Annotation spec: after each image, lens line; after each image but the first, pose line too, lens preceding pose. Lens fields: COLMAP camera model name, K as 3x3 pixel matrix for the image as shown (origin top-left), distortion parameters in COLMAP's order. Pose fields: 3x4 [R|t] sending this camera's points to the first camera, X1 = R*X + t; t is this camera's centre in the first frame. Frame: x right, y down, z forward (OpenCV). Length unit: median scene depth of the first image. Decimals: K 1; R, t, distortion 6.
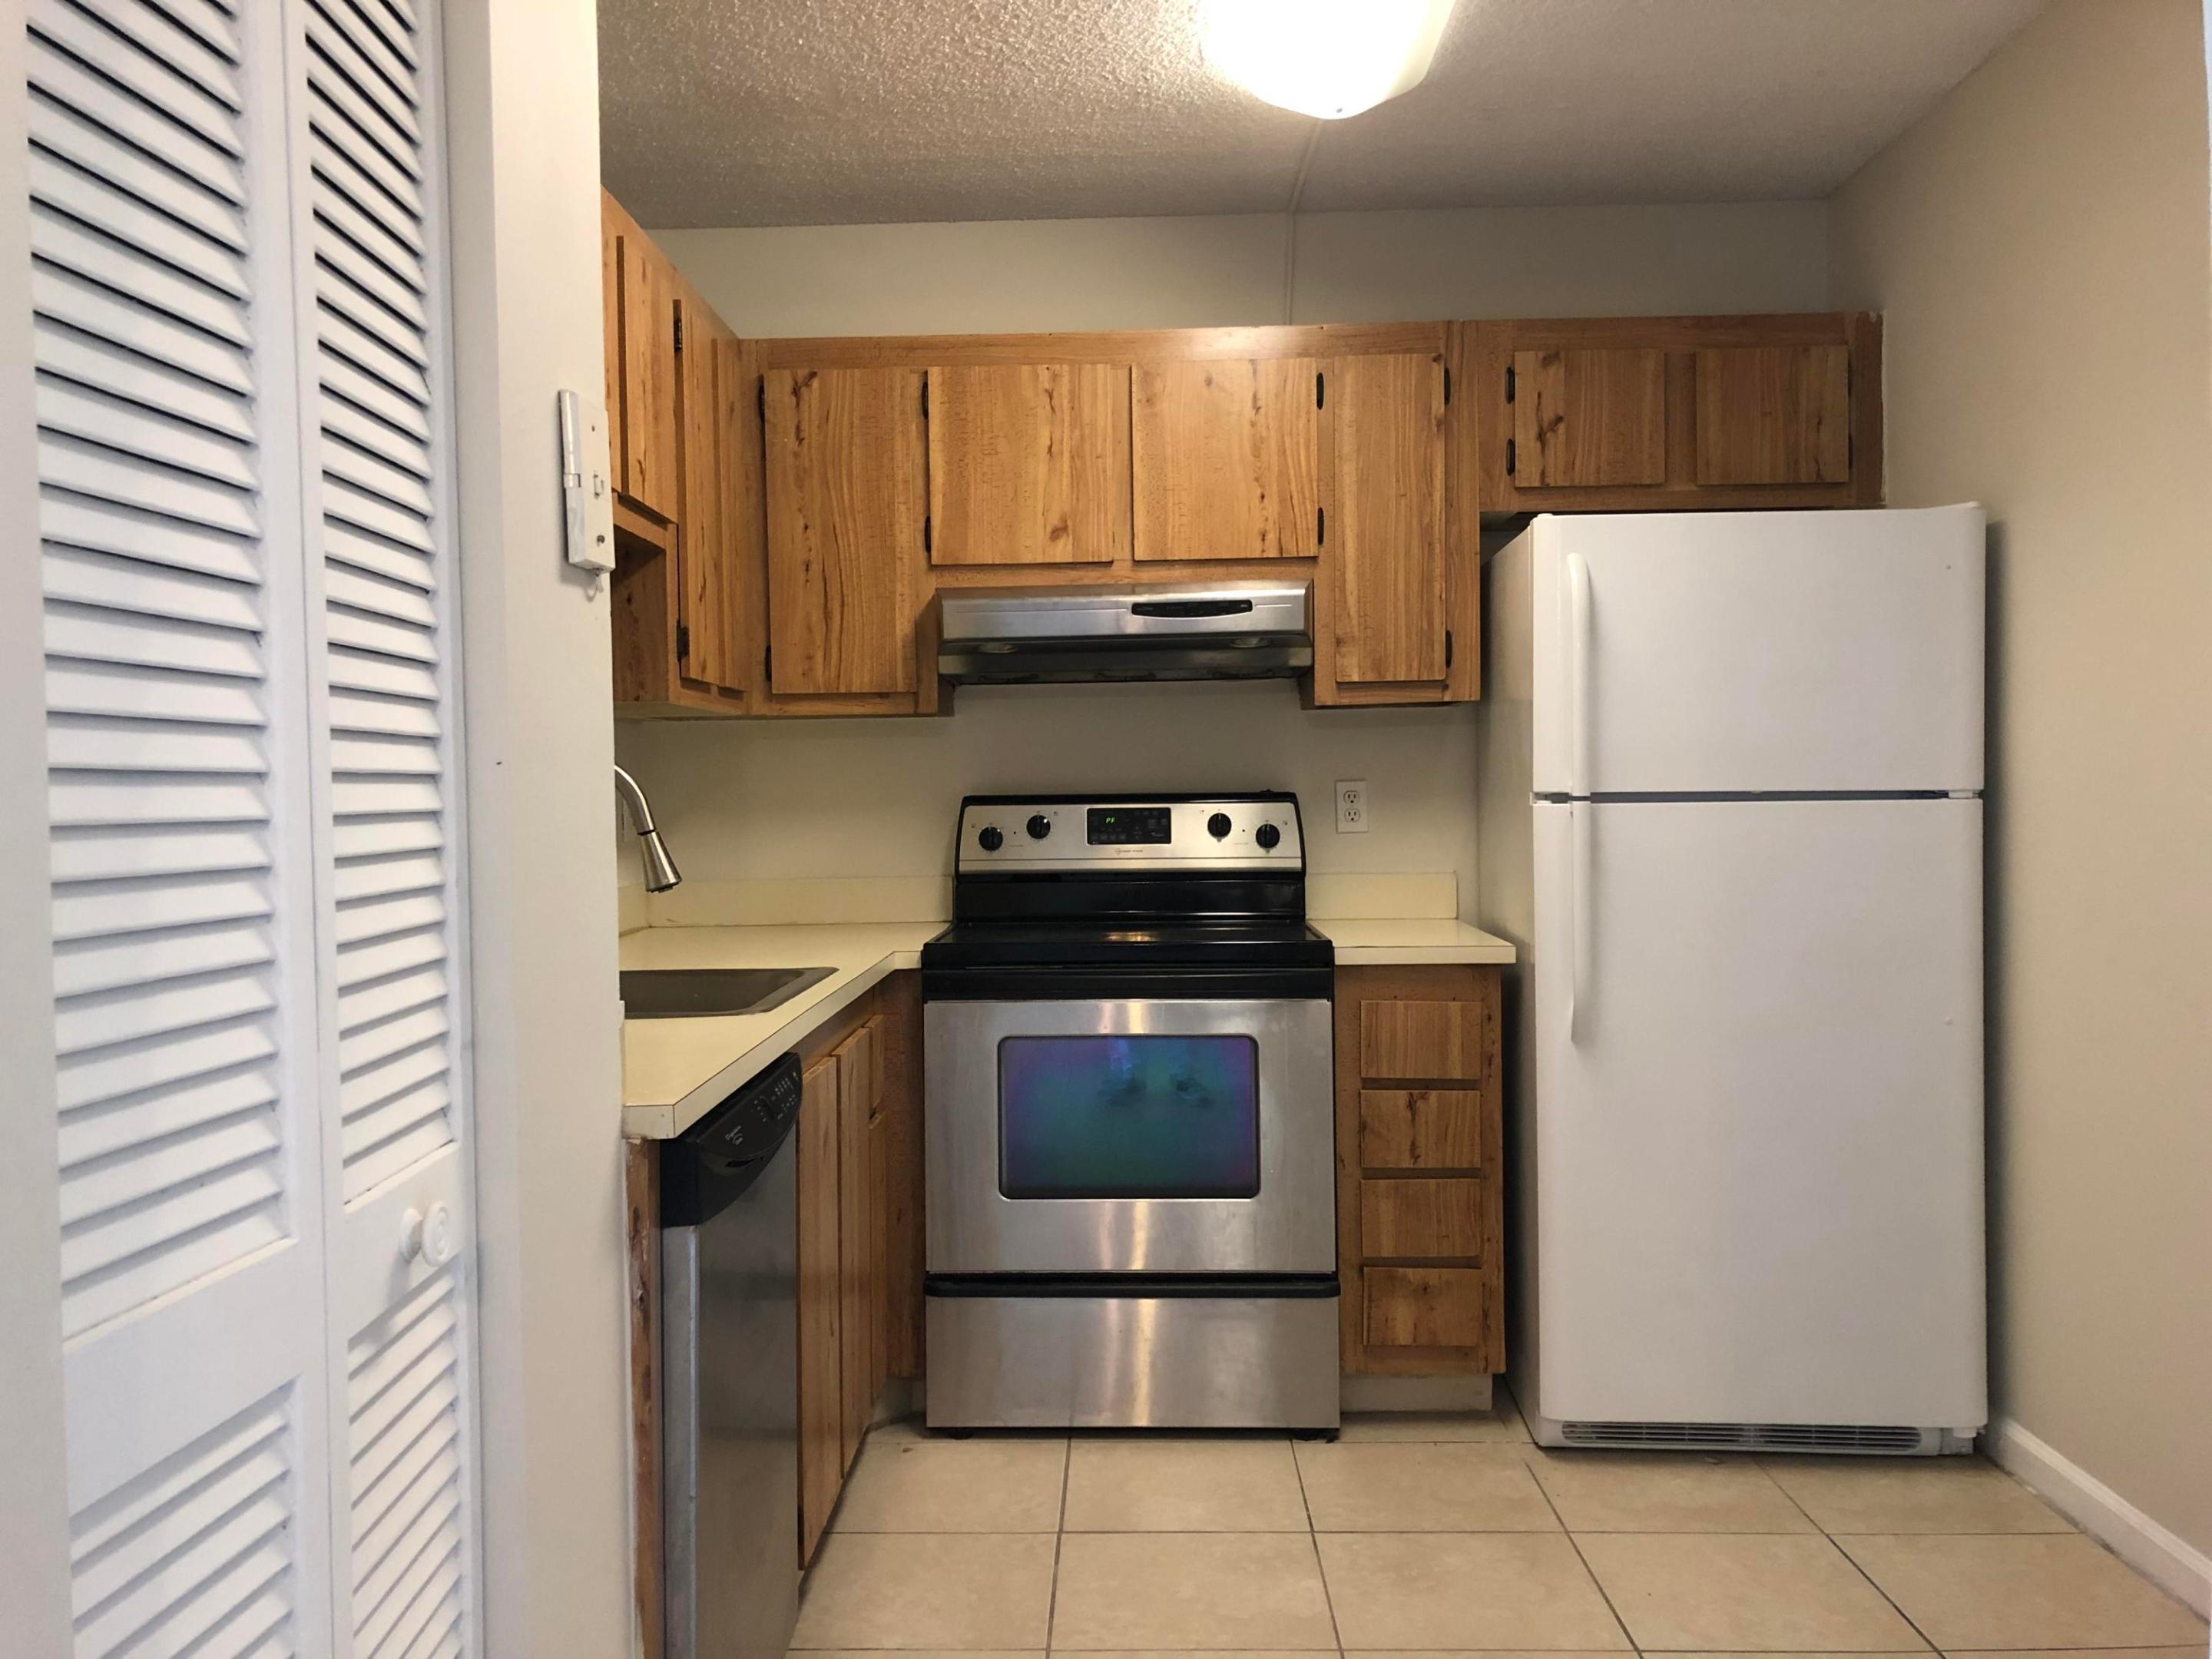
lens RADIAL K [[1817.2, 0, 1075.7], [0, 1817.2, 829.1], [0, 0, 1]] dist [0.006377, -0.012193]
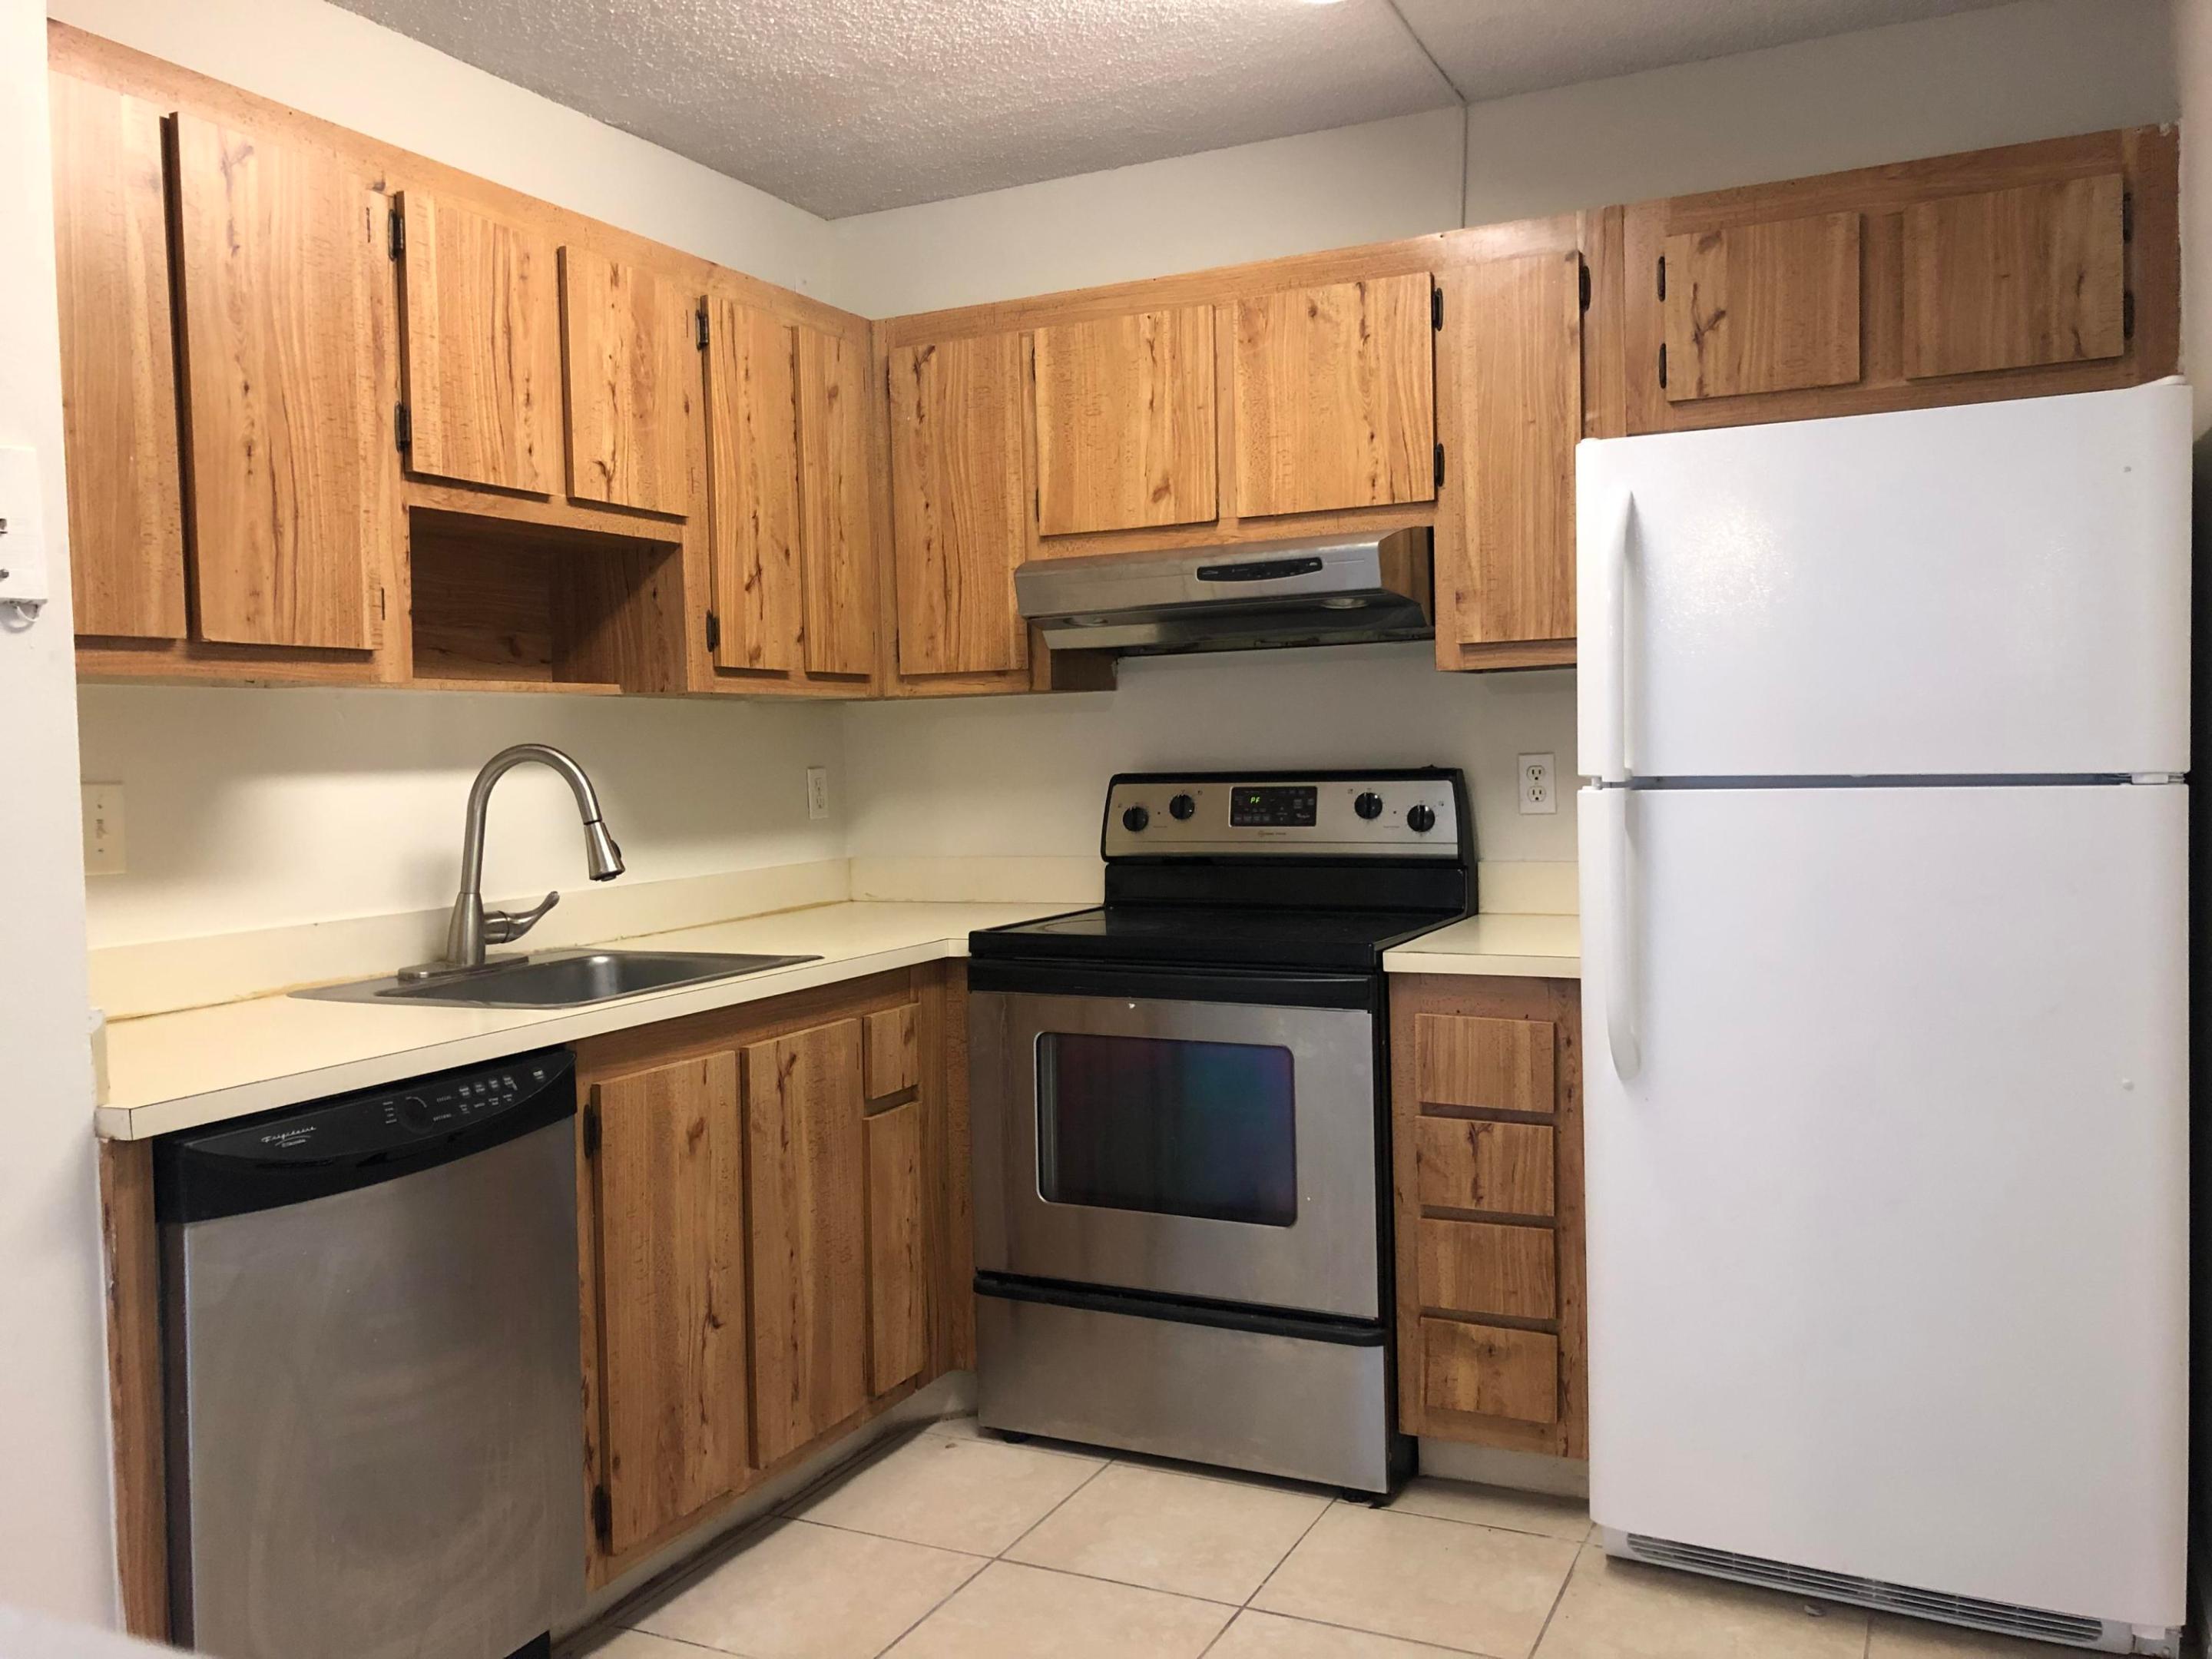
lens RADIAL K [[1798.2, 0, 1106.0], [0, 1798.2, 829.5], [0, 0, 1]] dist [-0.010882, 0.006747]
pose [[0.911142, 0.009529, -0.411982, 0.347614], [0.003088, 0.999547, 0.029949, -0.018586], [0.412080, -0.028559, 0.910700, 0.144942]]
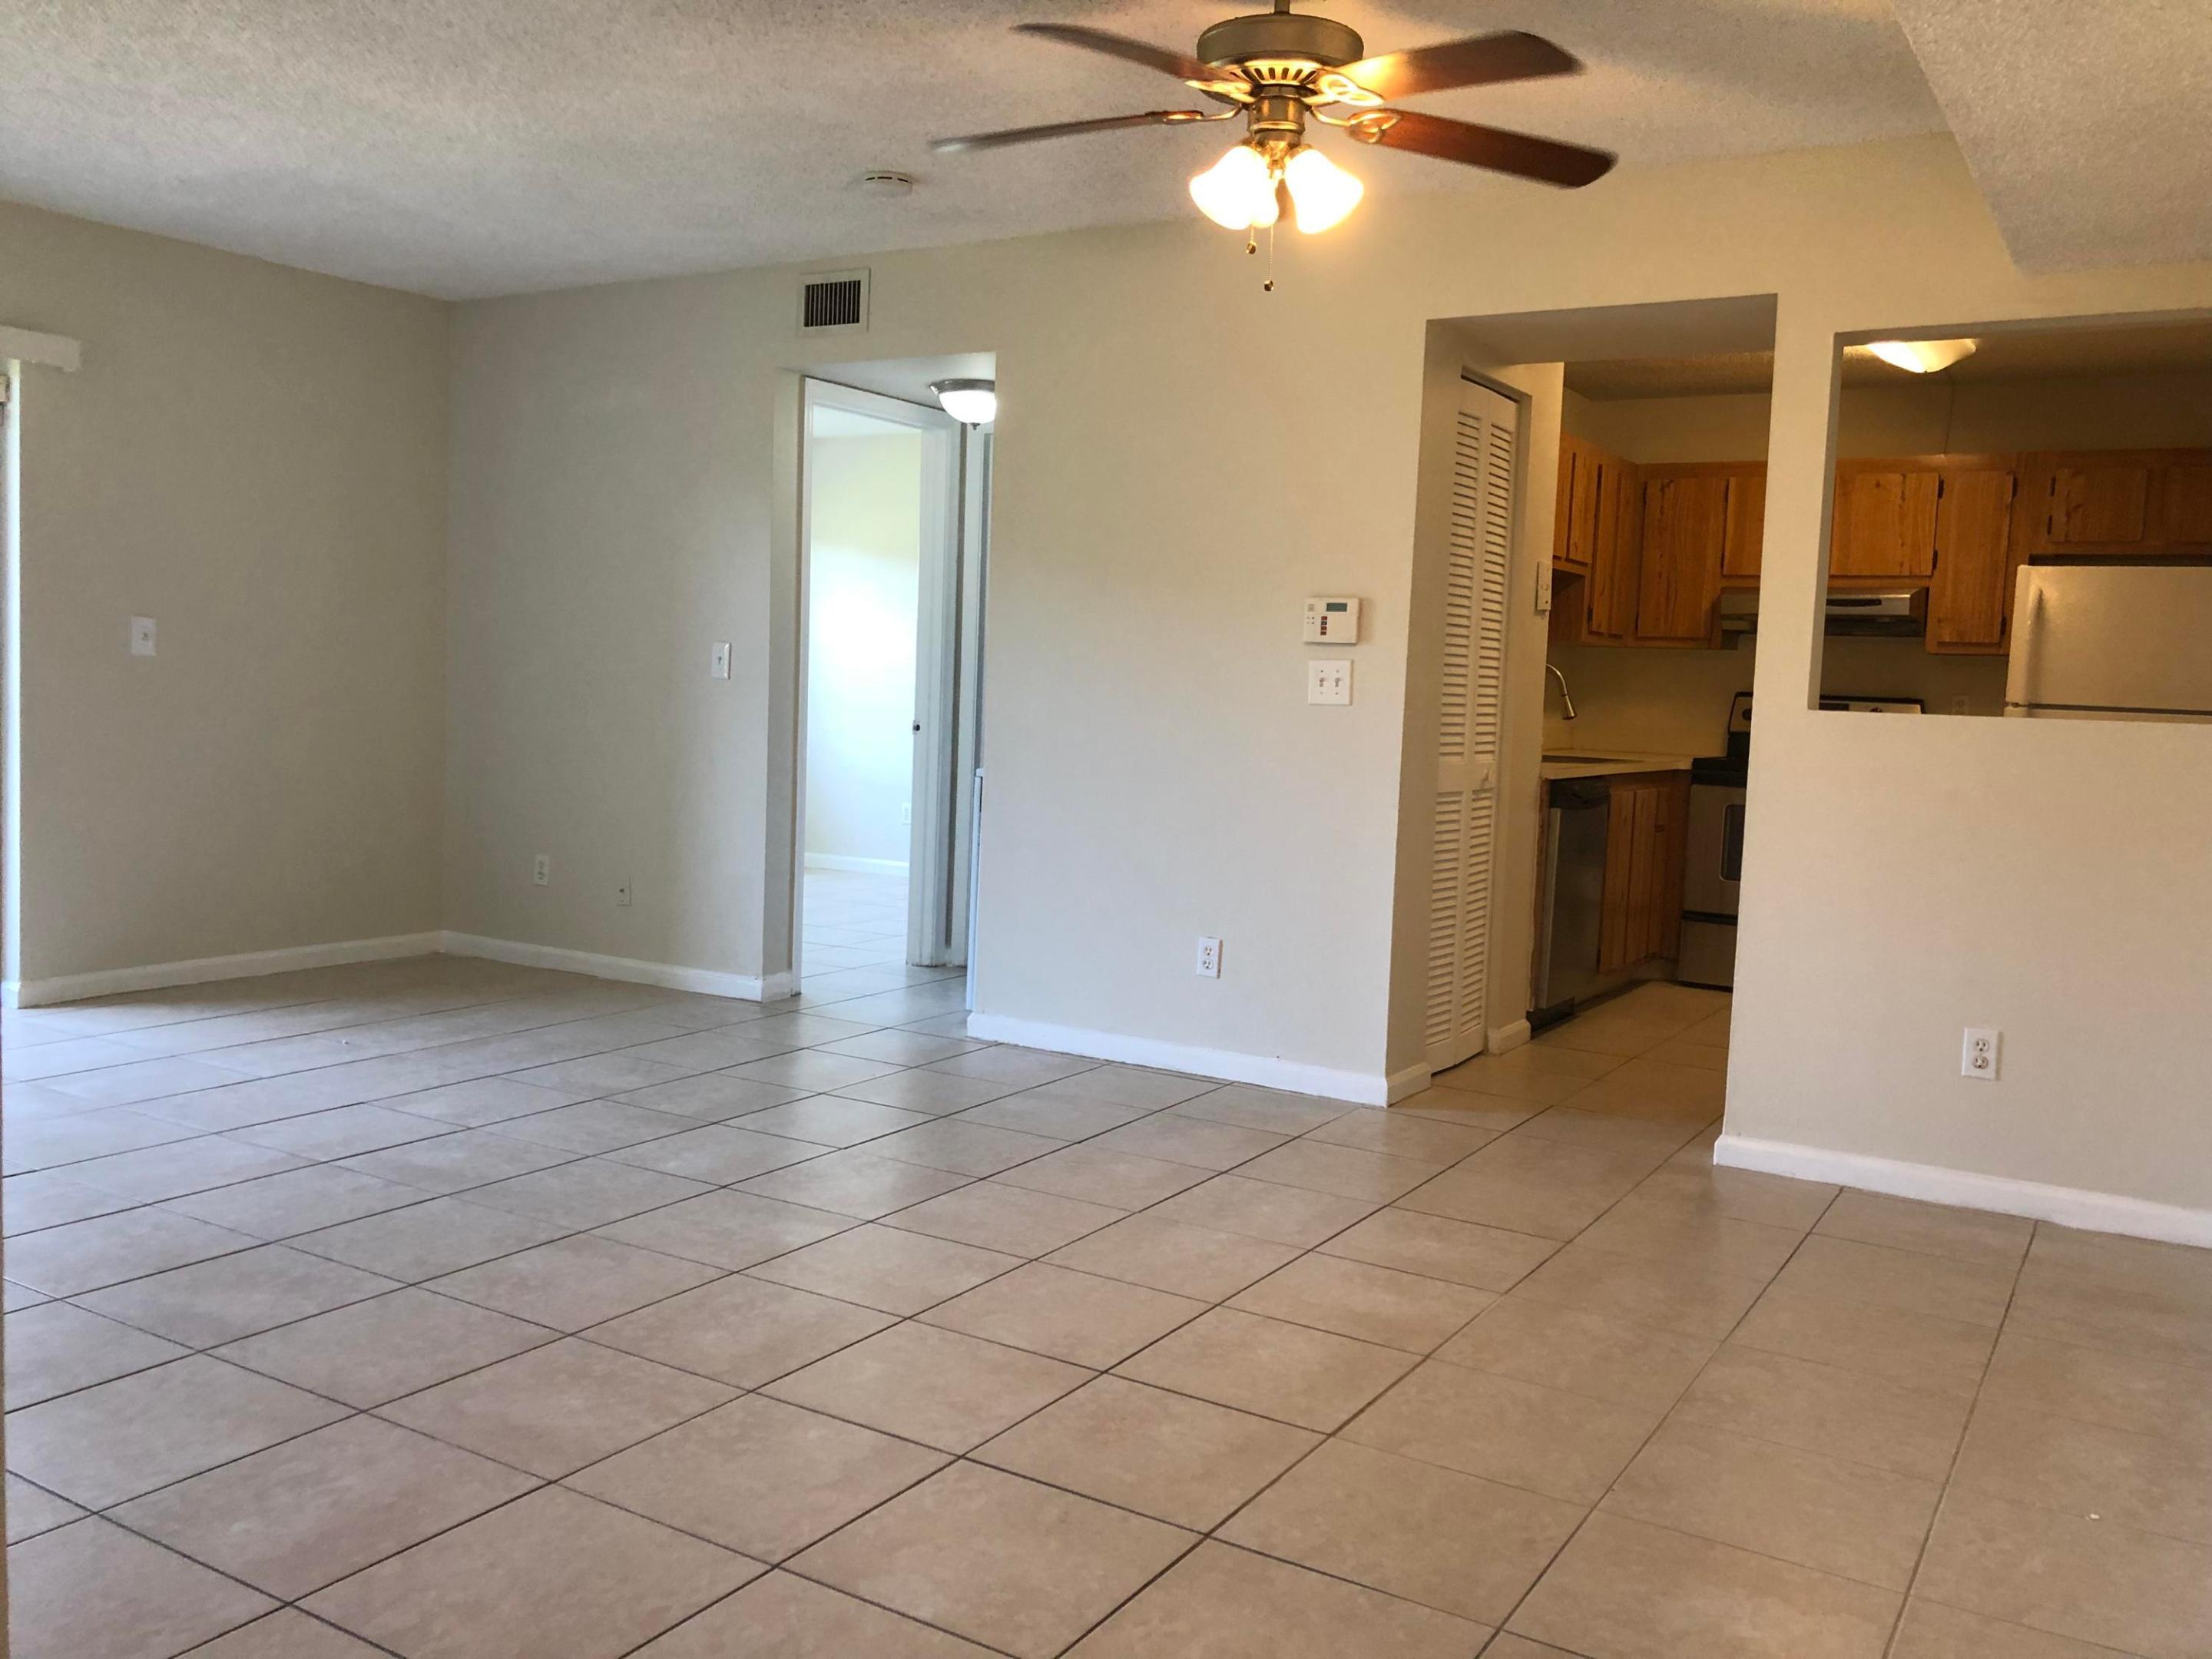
lens RADIAL K [[1817.2, 0, 1075.7], [0, 1817.2, 829.1], [0, 0, 1]] dist [0.006377, -0.012193]
pose [[0.862797, 0.091583, -0.497186, 0.334187], [-0.064305, 0.995347, 0.071754, 0.037256], [0.501444, -0.029938, 0.864672, -1.132496]]
